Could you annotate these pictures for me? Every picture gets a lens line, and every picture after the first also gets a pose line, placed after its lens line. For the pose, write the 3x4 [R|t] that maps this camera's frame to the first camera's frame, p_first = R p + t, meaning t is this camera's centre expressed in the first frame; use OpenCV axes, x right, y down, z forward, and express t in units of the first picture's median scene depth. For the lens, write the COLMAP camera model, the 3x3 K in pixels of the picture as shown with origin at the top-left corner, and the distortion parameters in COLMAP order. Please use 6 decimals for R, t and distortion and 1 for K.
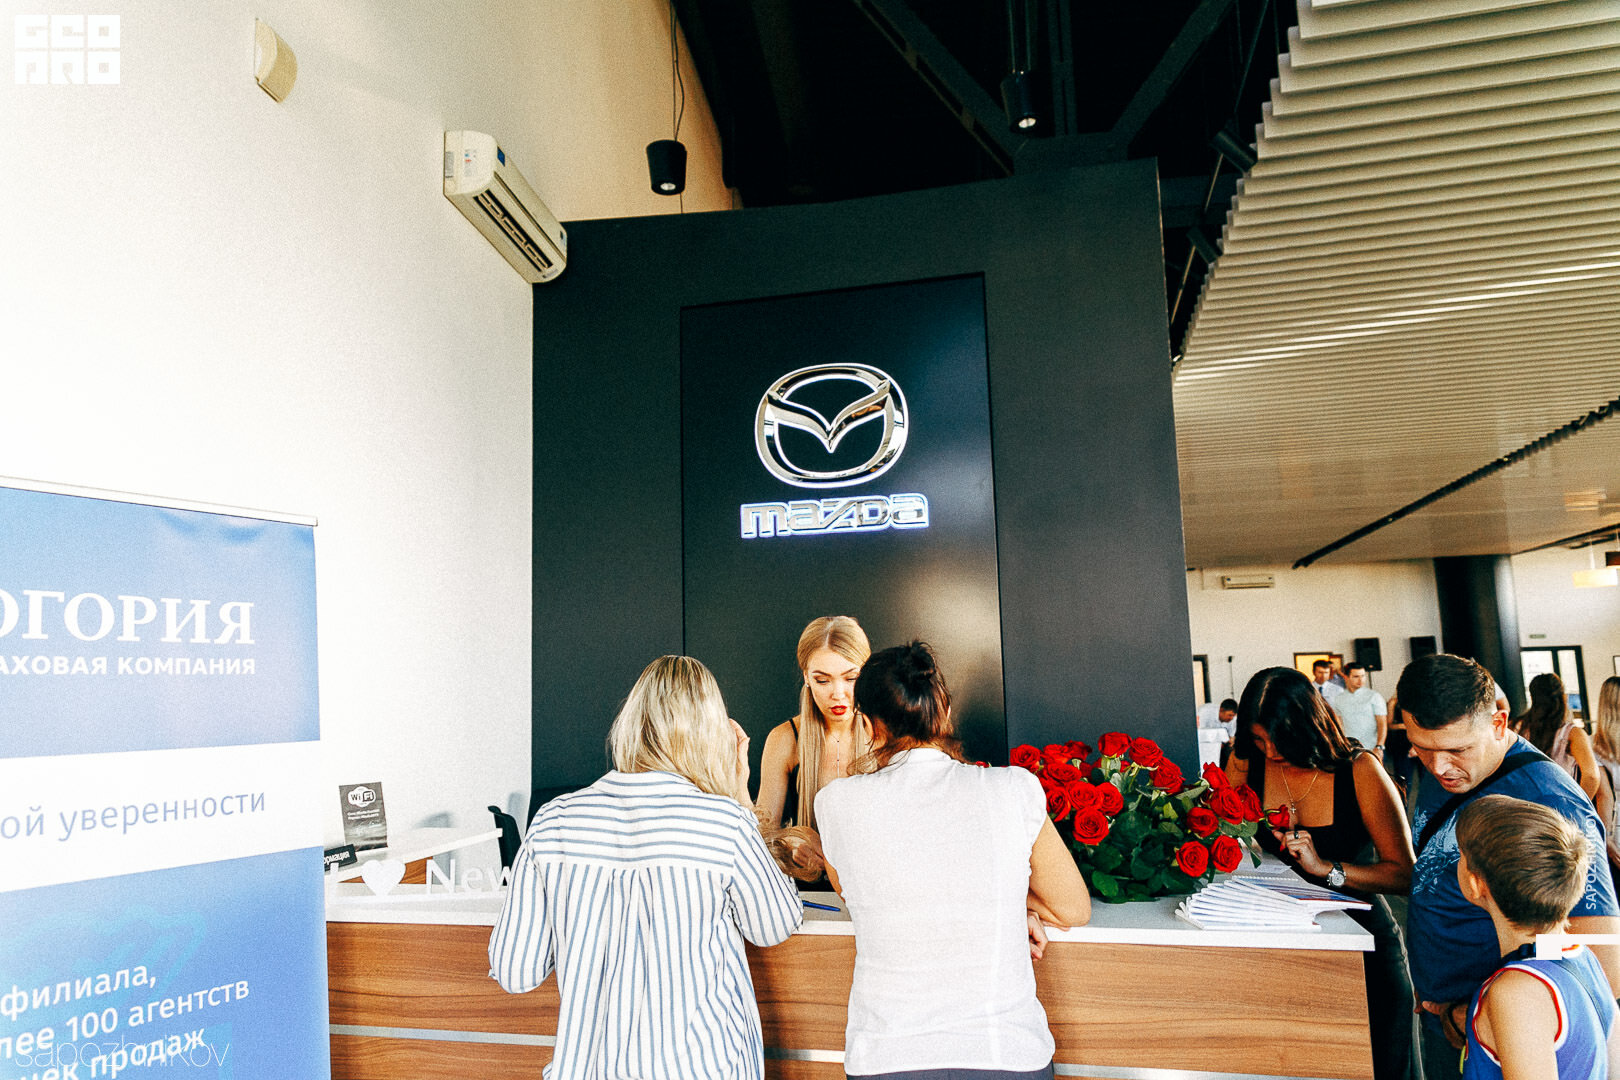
lens RADIAL K [[1079.1, 0, 810.0], [0, 1079.1, 540.0], [0, 0, 1]] dist [-0.002246, -0.003112]
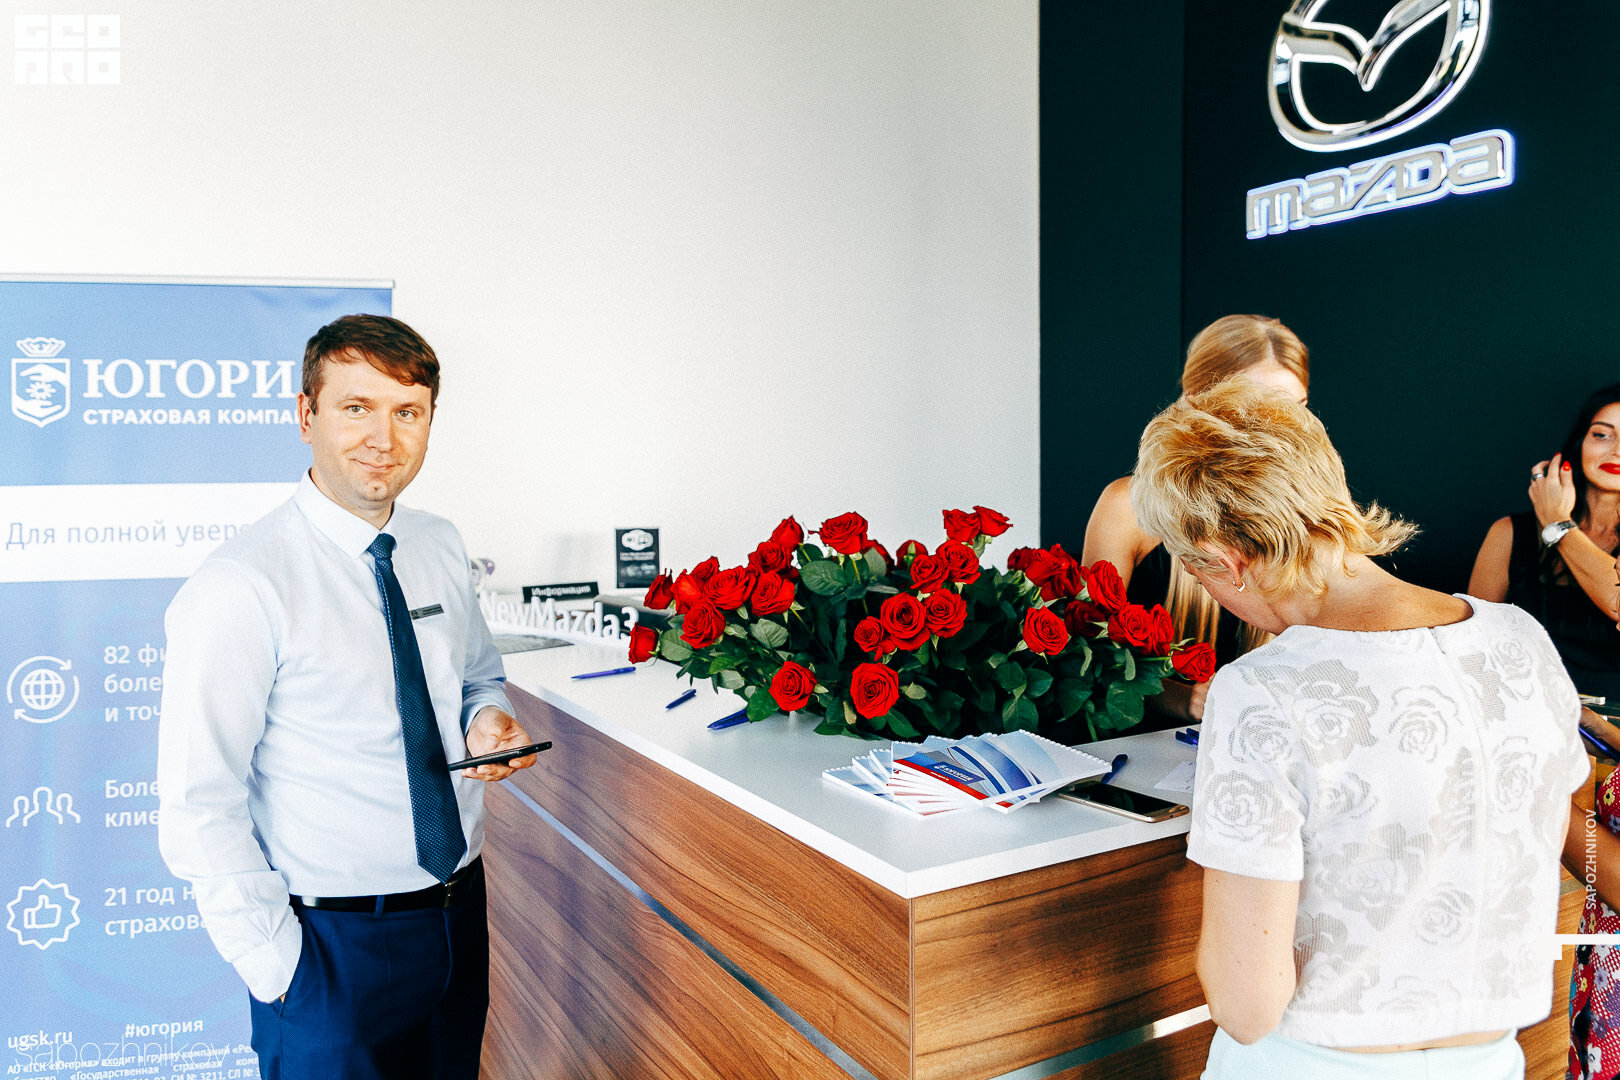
lens RADIAL K [[1196.6, 0, 810.0], [0, 1196.6, 540.0], [0, 0, 1]] dist [0.000593, -0.002286]
pose [[0.680494, 0.065440, -0.729826, 0.825773], [0.092178, 0.980447, 0.173859, 0.074062], [0.726933, -0.185584, 0.661156, 0.517298]]
